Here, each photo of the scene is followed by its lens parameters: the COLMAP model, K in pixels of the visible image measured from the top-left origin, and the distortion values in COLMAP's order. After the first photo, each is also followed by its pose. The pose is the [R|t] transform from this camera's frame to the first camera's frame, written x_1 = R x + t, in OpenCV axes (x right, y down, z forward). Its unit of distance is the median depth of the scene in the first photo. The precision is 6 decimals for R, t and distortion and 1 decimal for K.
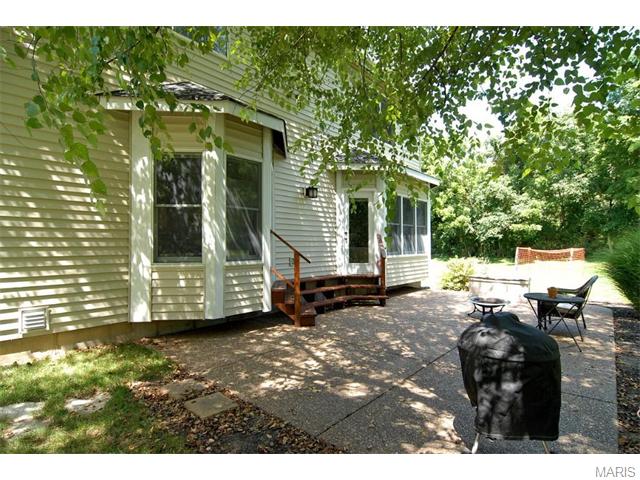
lens RADIAL K [[338.7, 0, 316.8], [0, 338.7, 241.7], [0, 0, 1]] dist [-0.003415, -0.001269]
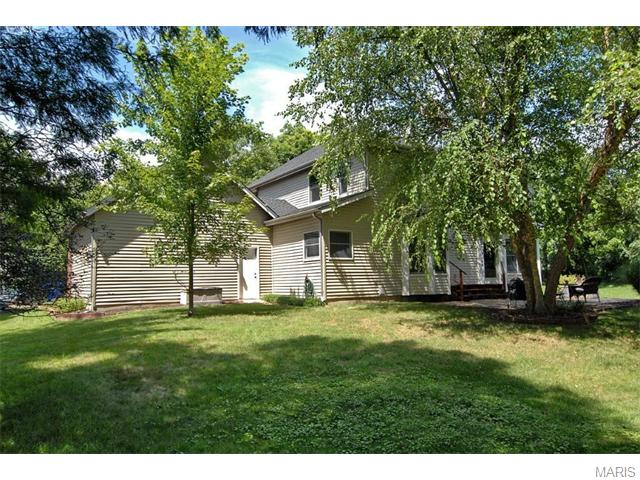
lens RADIAL K [[456.2, 0, 320.0], [0, 456.2, 240.0], [0, 0, 1]] dist [0.002312, 0.000498]
pose [[0.965016, -0.030093, -0.260459, -0.118226], [0.012319, 0.997498, -0.069607, 0.018735], [0.261903, 0.063963, 0.962972, -1.646421]]
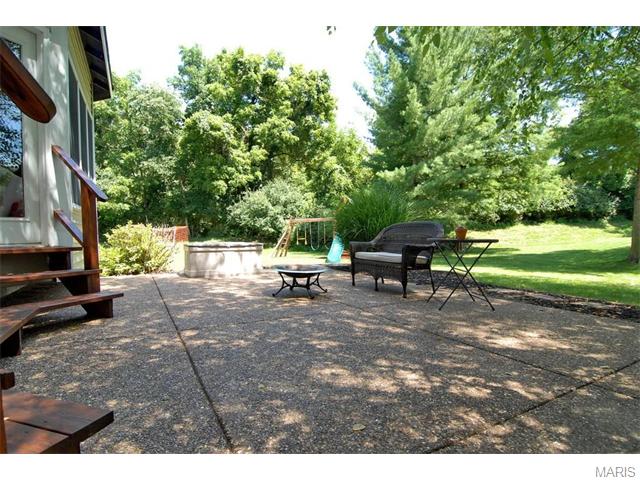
lens RADIAL K [[338.7, 0, 316.8], [0, 338.7, 241.7], [0, 0, 1]] dist [-0.003415, -0.001269]
pose [[0.355242, -0.033423, 0.934177, -0.065897], [0.005978, 0.999421, 0.033484, 0.061978], [-0.934755, -0.006310, 0.355236, 0.444296]]
